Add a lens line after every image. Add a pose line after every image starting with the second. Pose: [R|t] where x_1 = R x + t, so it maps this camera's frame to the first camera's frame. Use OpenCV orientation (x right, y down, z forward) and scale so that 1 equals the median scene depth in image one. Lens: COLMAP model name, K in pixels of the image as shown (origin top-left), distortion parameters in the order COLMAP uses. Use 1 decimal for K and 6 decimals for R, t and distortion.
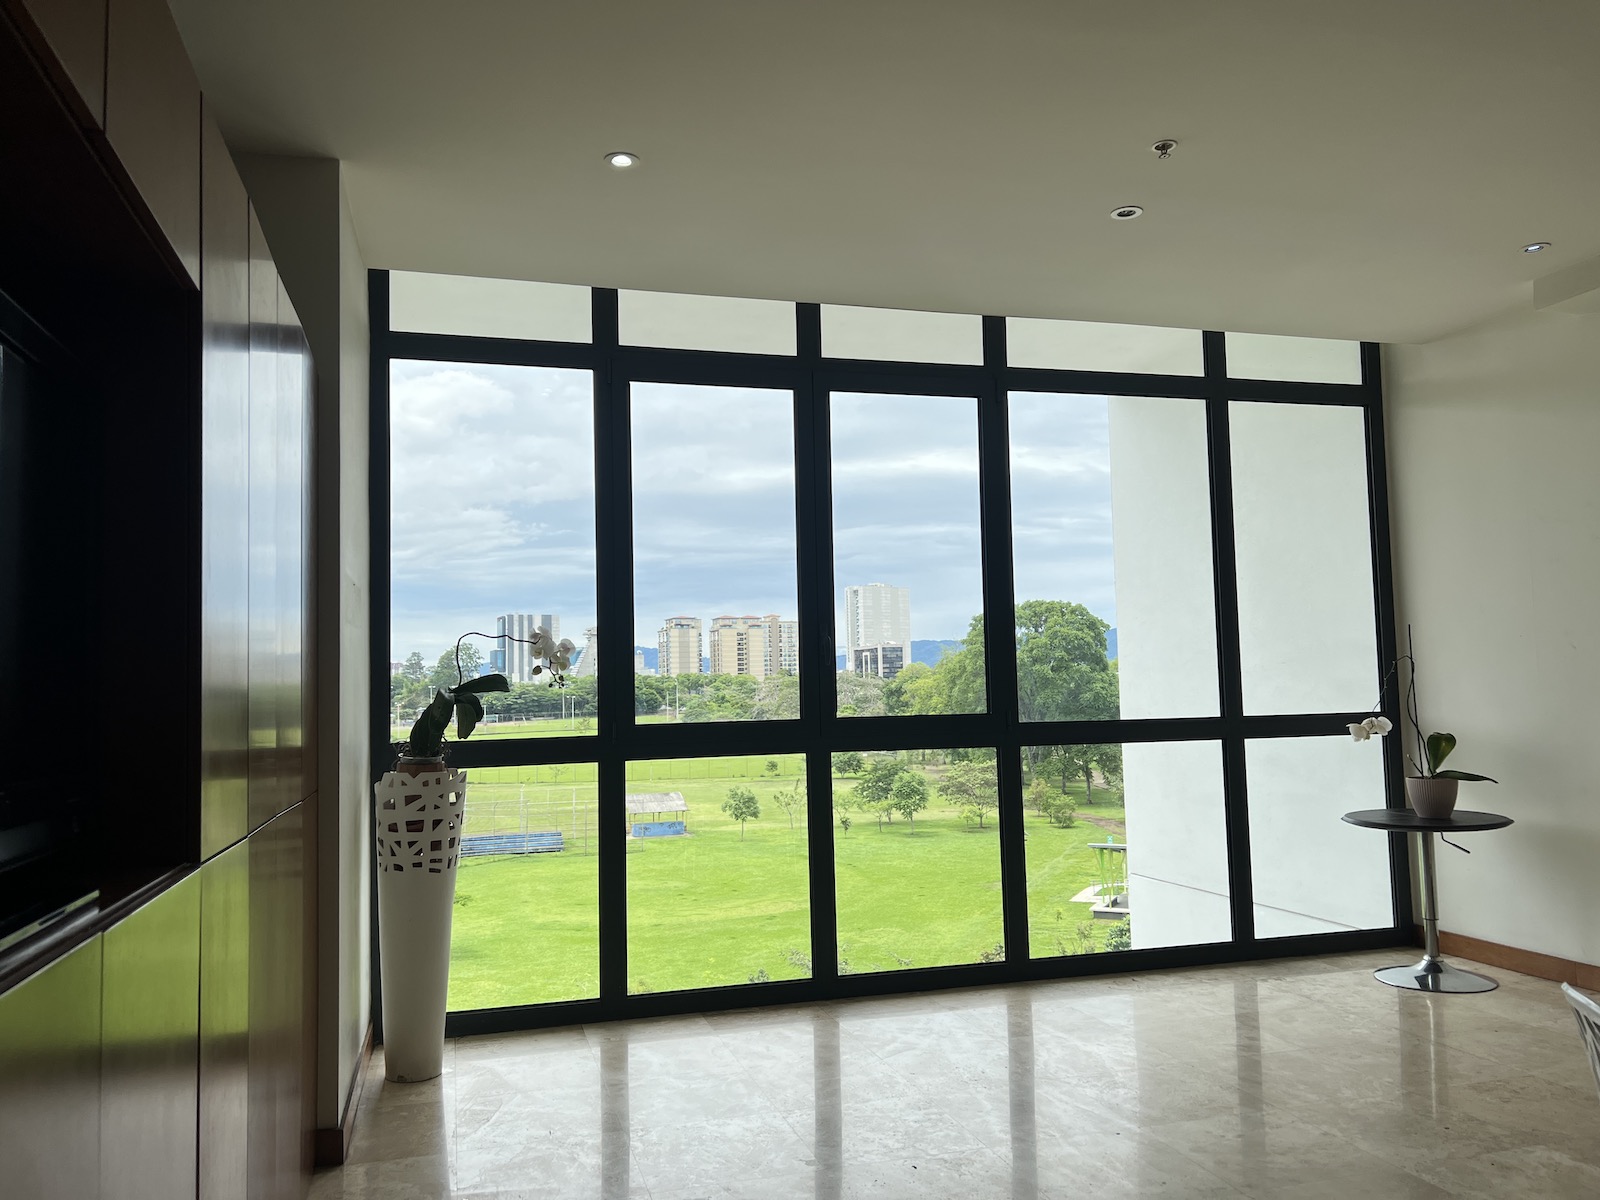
lens RADIAL K [[1213.1, 0, 804.5], [0, 1213.1, 606.2], [0, 0, 1]] dist [0.043349, -0.000295]
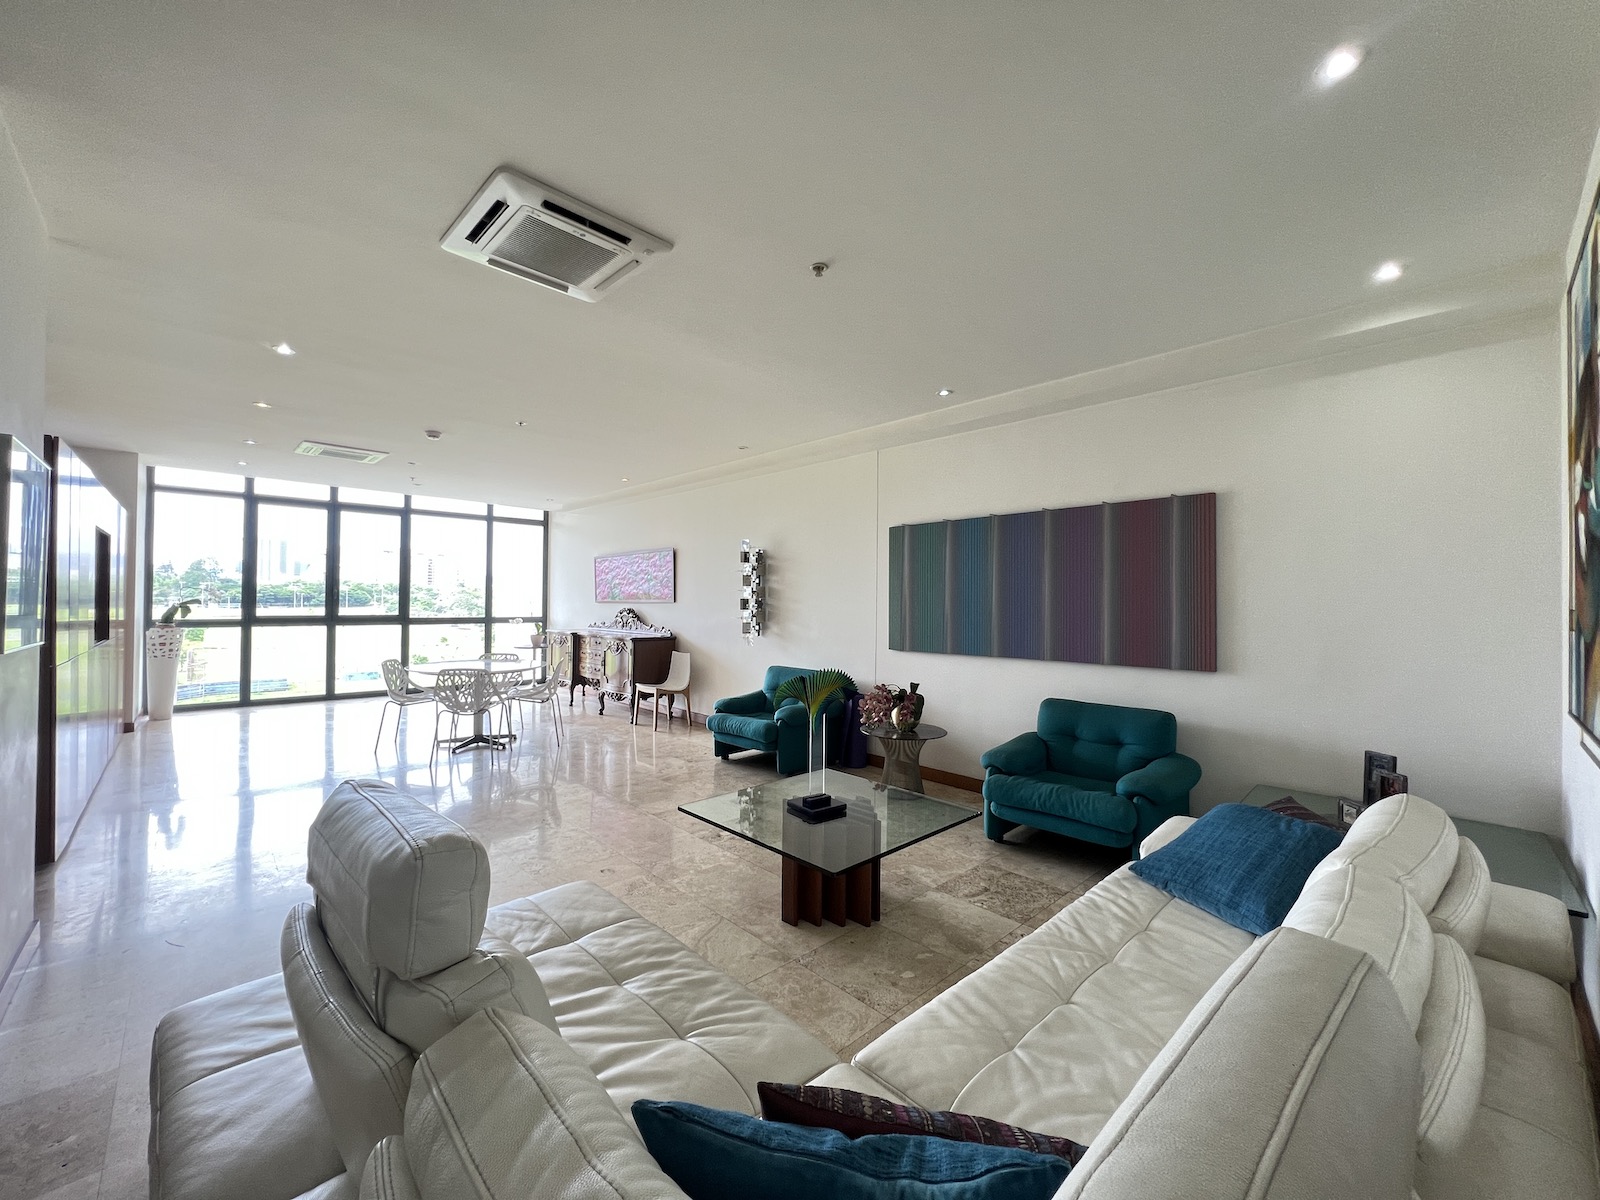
lens RADIAL K [[642.5, 0, 792.3], [0, 642.5, 595.9], [0, 0, 1]] dist [0.007971, 0.000396]
pose [[0.895342, 0.038774, 0.443689, 0.353488], [-0.065755, 0.996794, 0.045581, -0.119628], [-0.440499, -0.069985, 0.895021, -1.091901]]
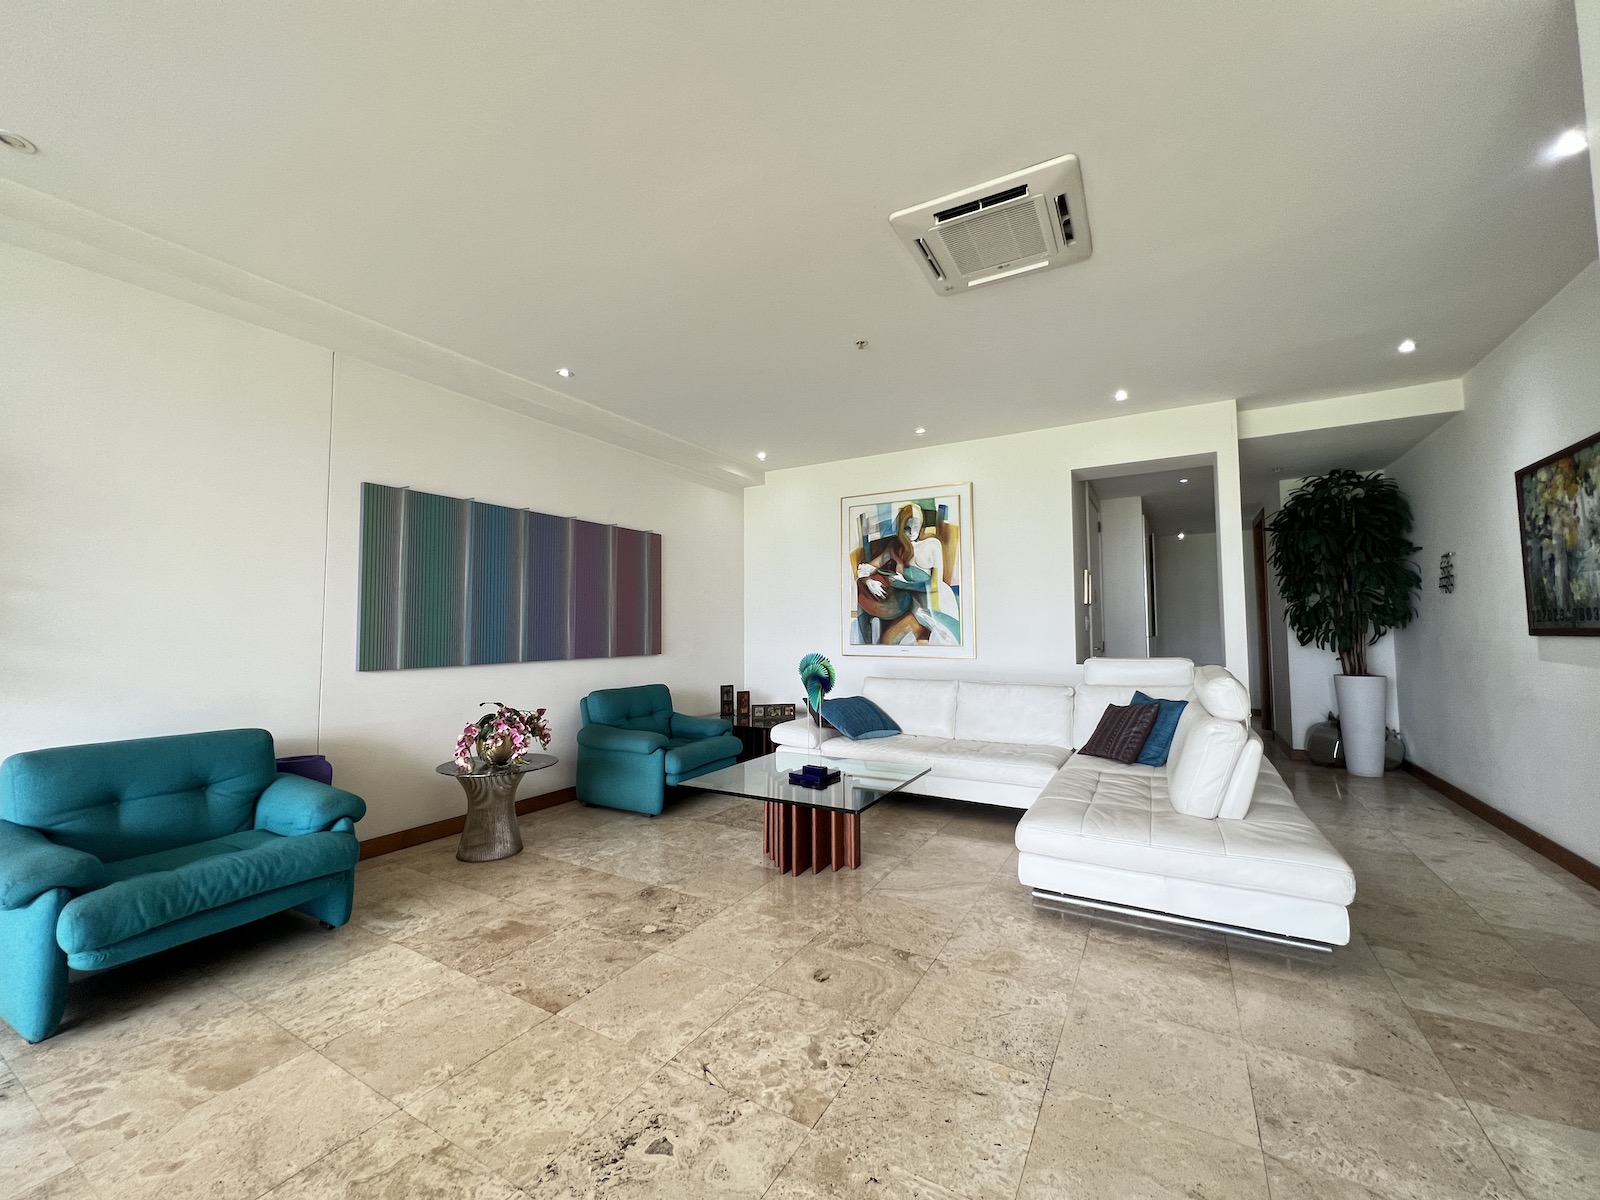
lens RADIAL K [[642.5, 0, 802.4], [0, 642.5, 597.0], [0, 0, 1]] dist [0.007971, 0.000396]
pose [[-0.687582, 0.068694, 0.722850, 0.149256], [-0.030945, 0.991838, -0.123691, 0.000245], [-0.725447, -0.107416, -0.679844, -0.073956]]
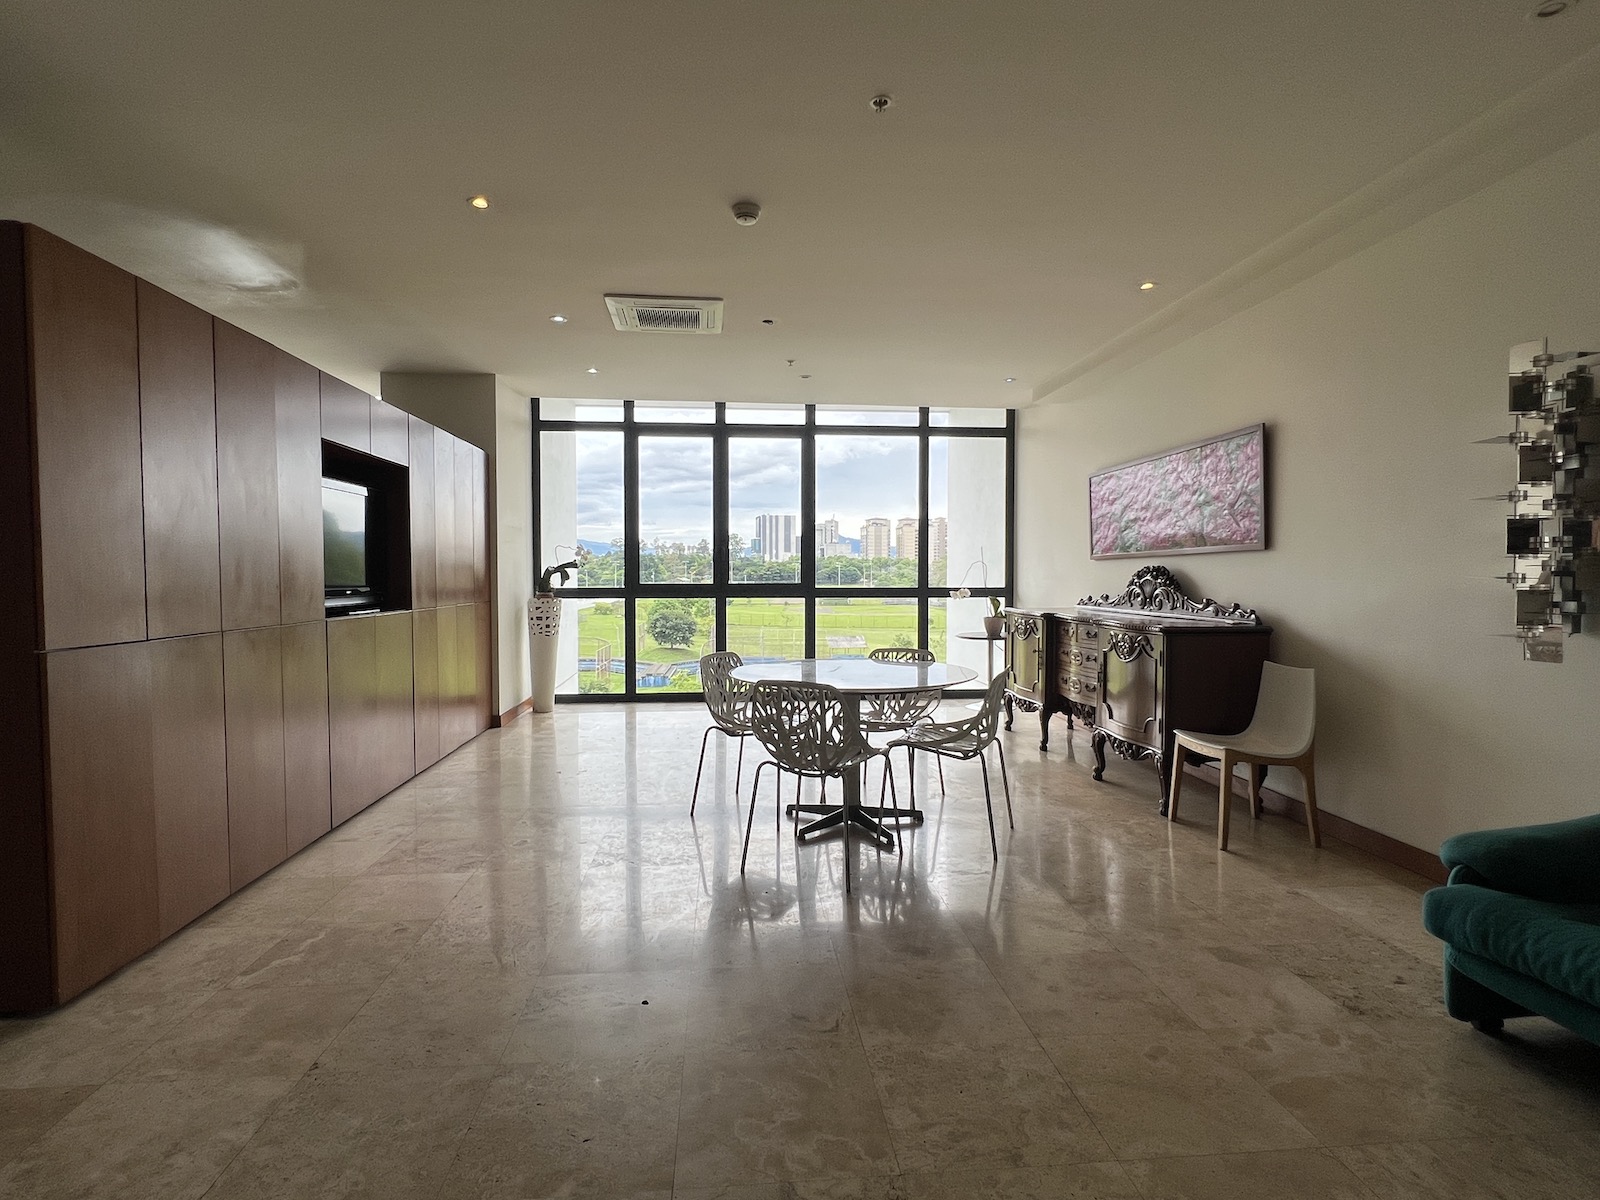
lens RADIAL K [[833.5, 0, 795.9], [0, 833.5, 593.6], [0, 0, 1]] dist [0.010237, -0.000874]
pose [[0.979869, 0.029747, -0.197413, 0.478608], [-0.010025, 0.994921, 0.100159, -0.049528], [0.199390, -0.096163, 0.975190, -0.533761]]
